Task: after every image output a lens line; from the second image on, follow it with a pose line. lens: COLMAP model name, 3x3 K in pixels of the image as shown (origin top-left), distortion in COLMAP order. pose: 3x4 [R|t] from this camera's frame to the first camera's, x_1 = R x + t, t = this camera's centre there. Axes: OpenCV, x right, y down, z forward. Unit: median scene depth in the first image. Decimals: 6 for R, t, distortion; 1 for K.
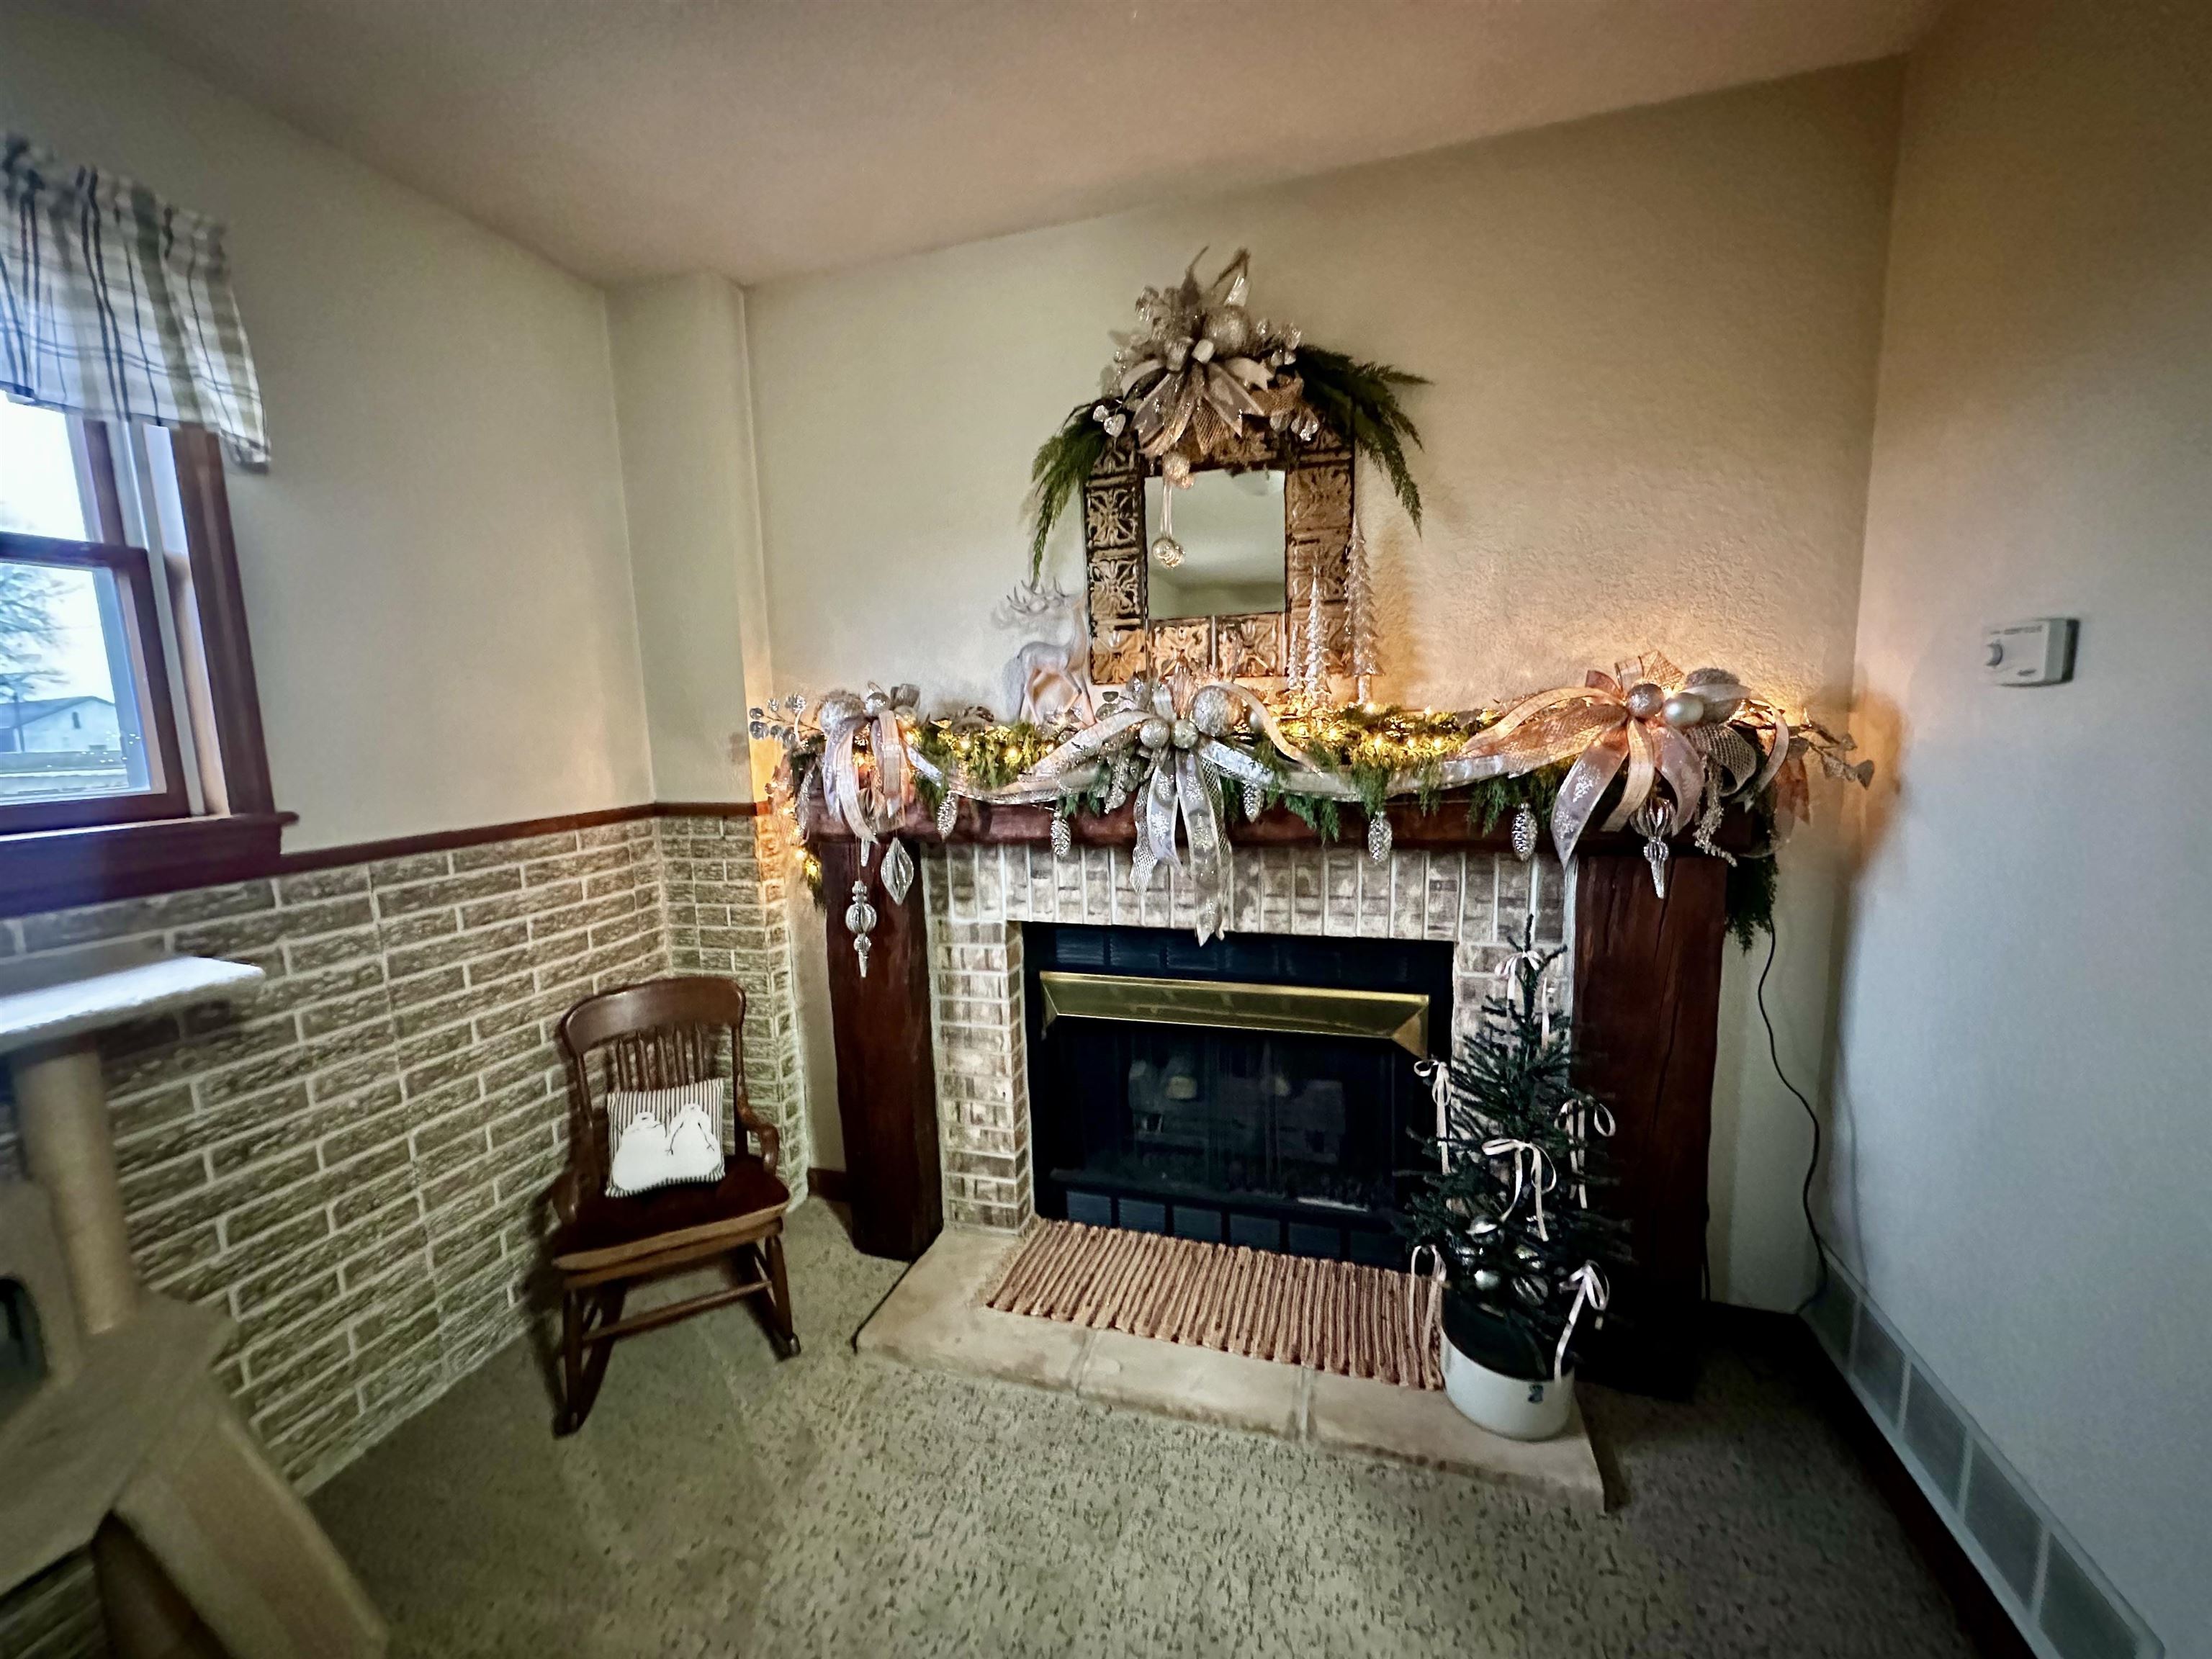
lens RADIAL K [[890.9, 0, 1102.8], [0, 890.9, 829.3], [0, 0, 1]] dist [0.001461, -0.000135]
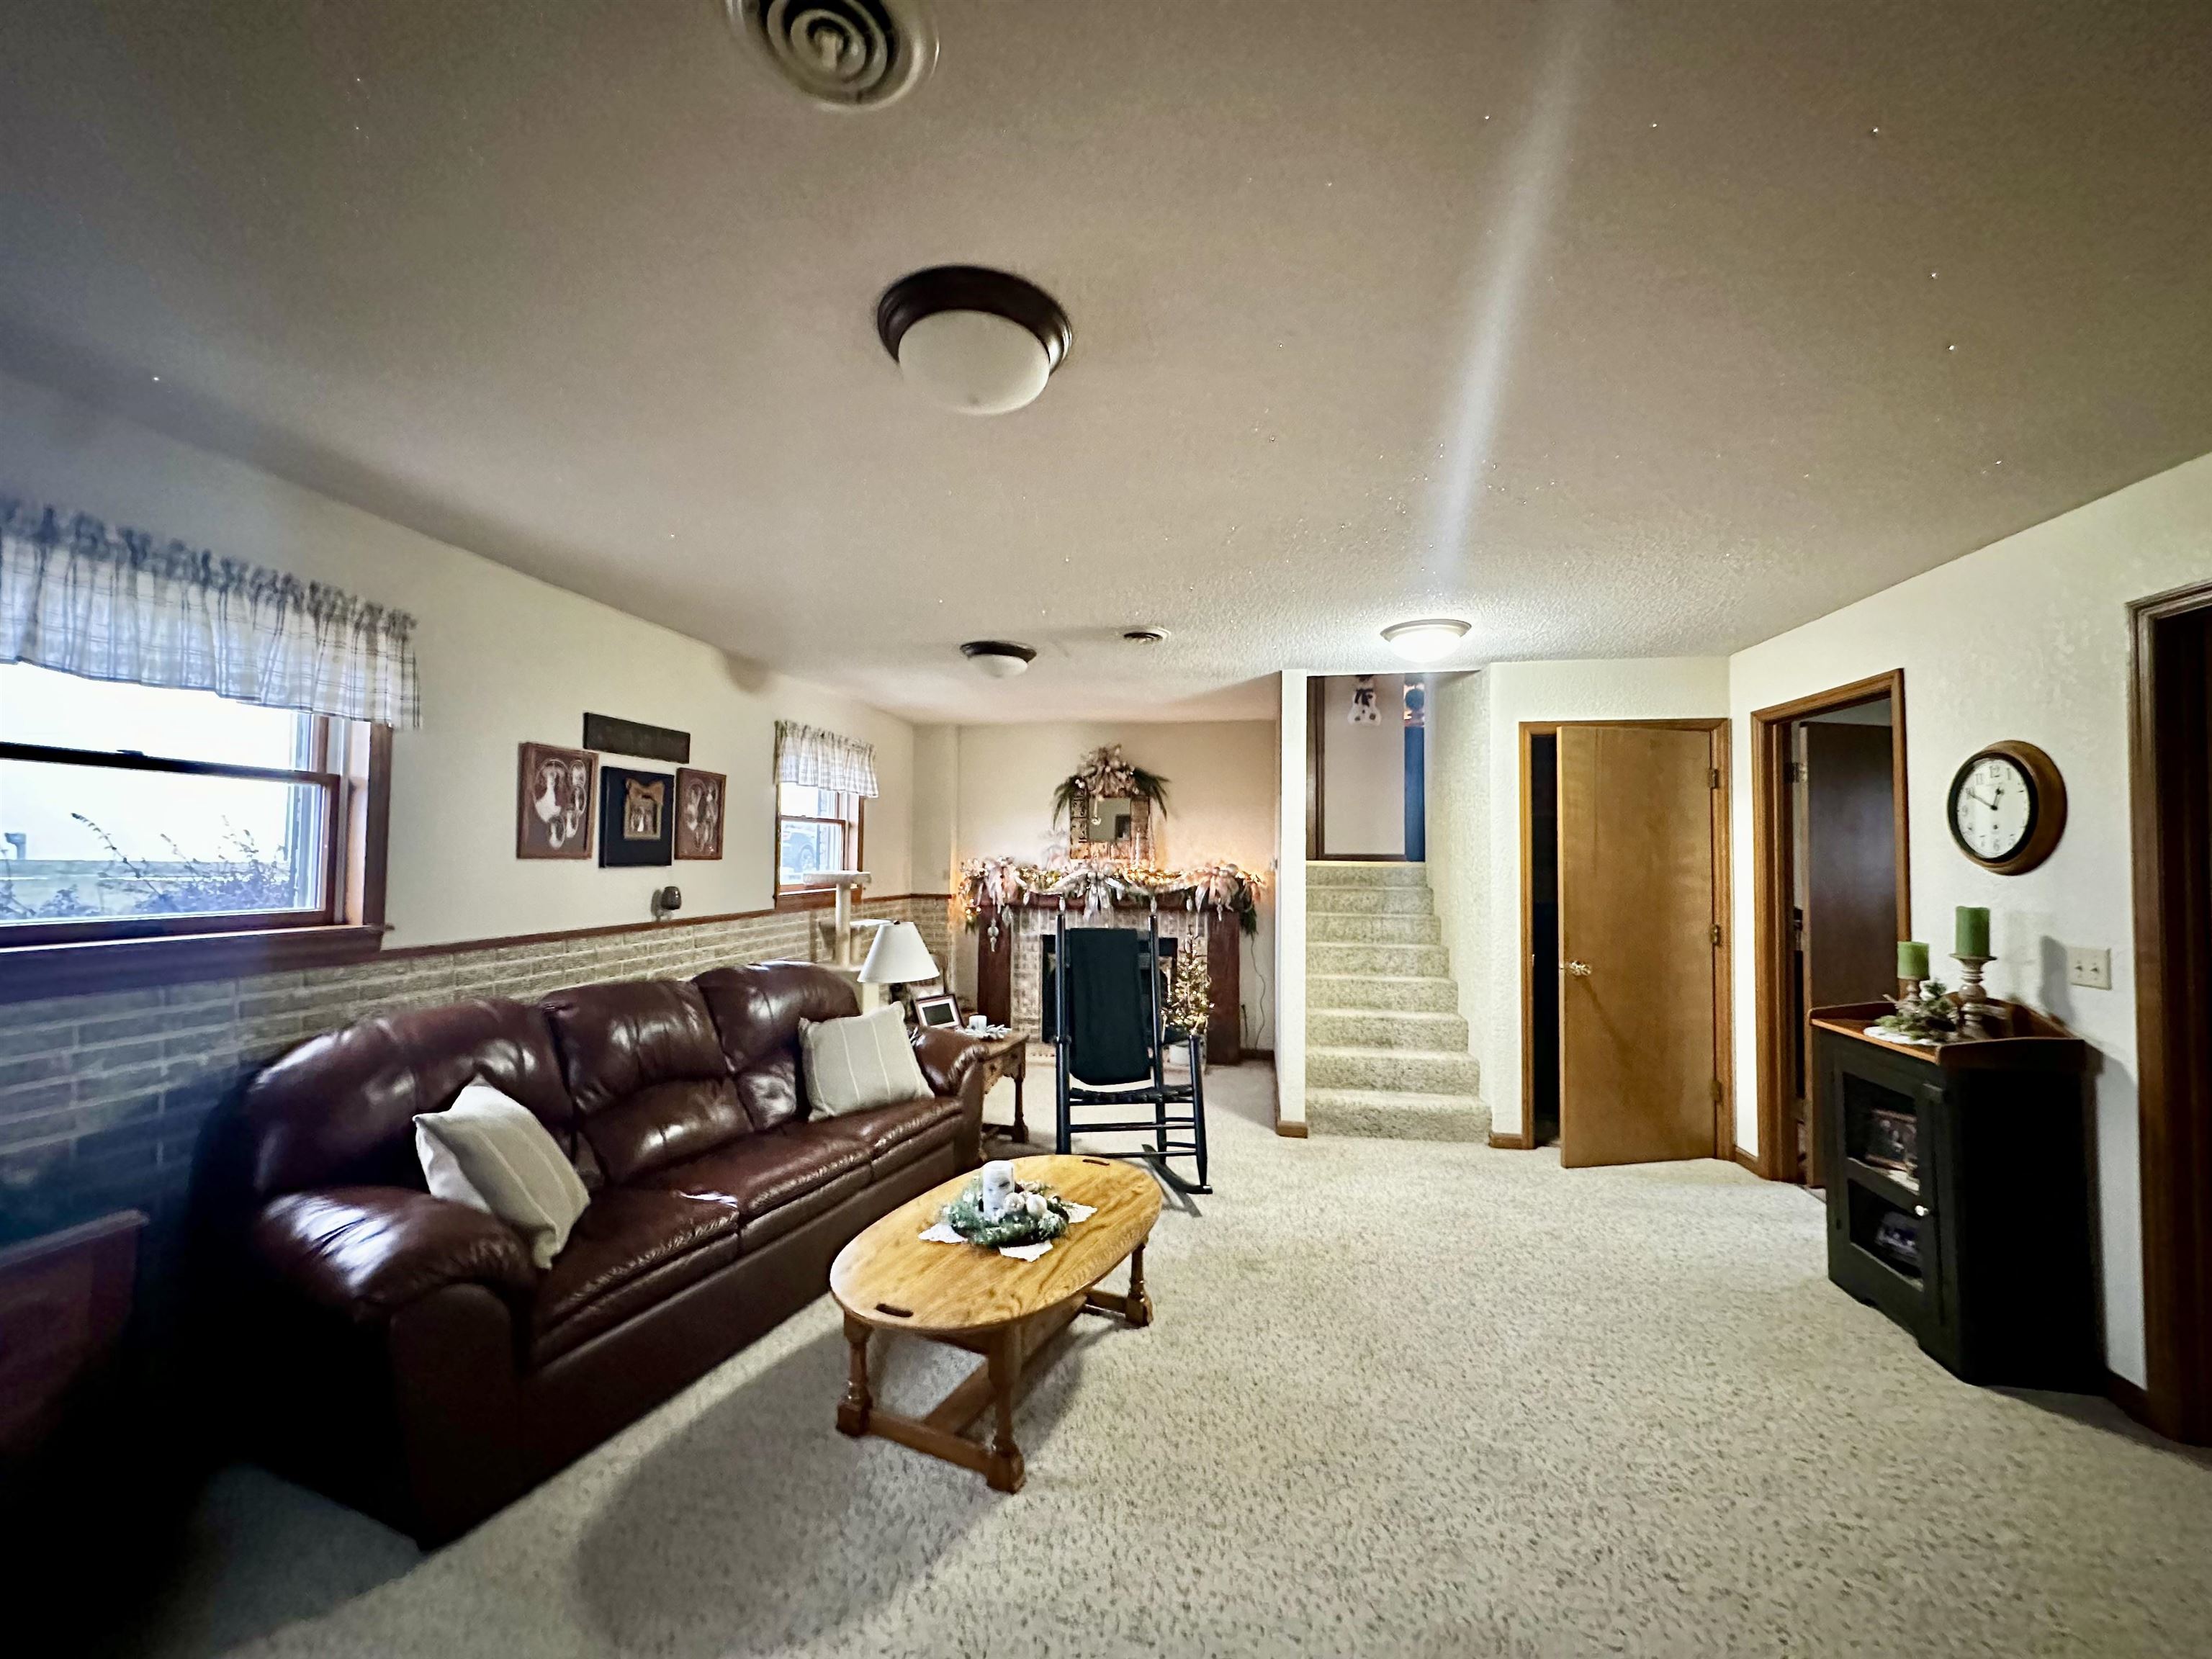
lens RADIAL K [[890.9, 0, 1109.9], [0, 890.9, 818.1], [0, 0, 1]] dist [0.001461, -0.000135]
pose [[0.990049, 0.042696, 0.134092, -0.341311], [-0.018564, 0.984161, -0.176302, 0.280709], [-0.139495, 0.172058, 0.975160, -2.392850]]
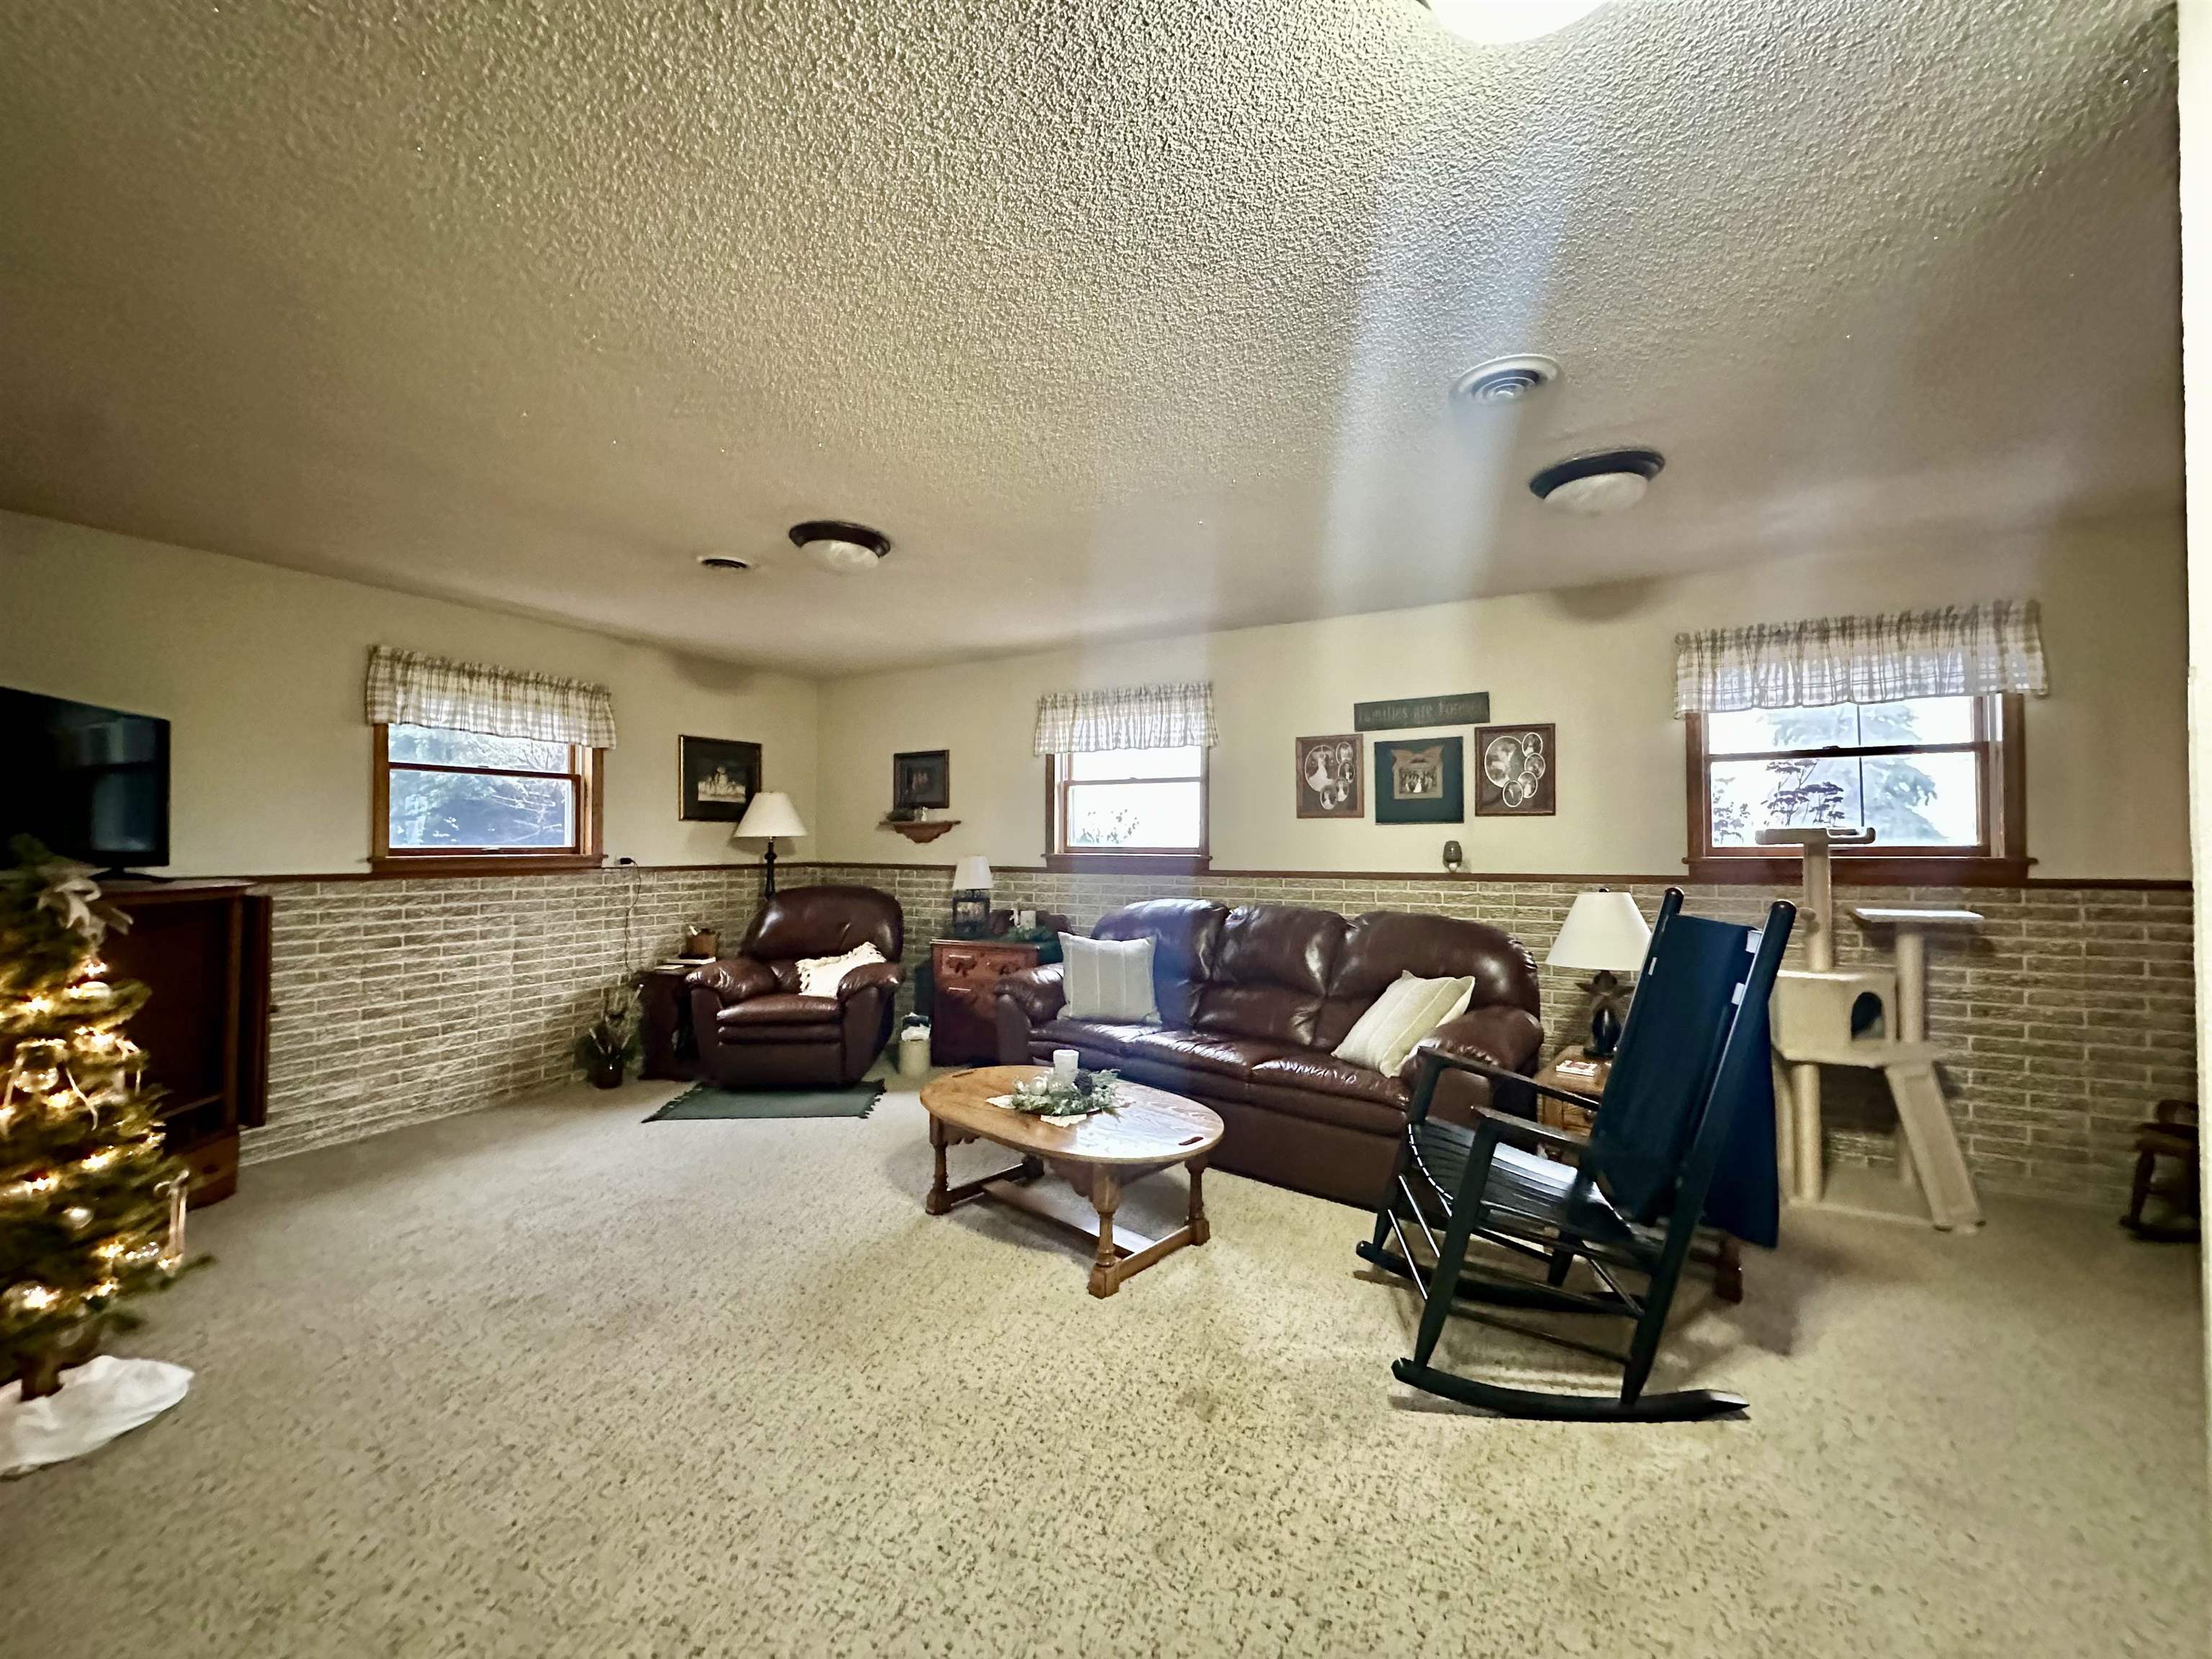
lens RADIAL K [[890.9, 0, 1108.8], [0, 890.9, 841.7], [0, 0, 1]] dist [0.001461, -0.000135]
pose [[-0.219143, 0.025796, -0.975352, 1.310777], [-0.119625, 0.991398, 0.053098, 0.074412], [0.968332, 0.128312, -0.214173, -0.532357]]
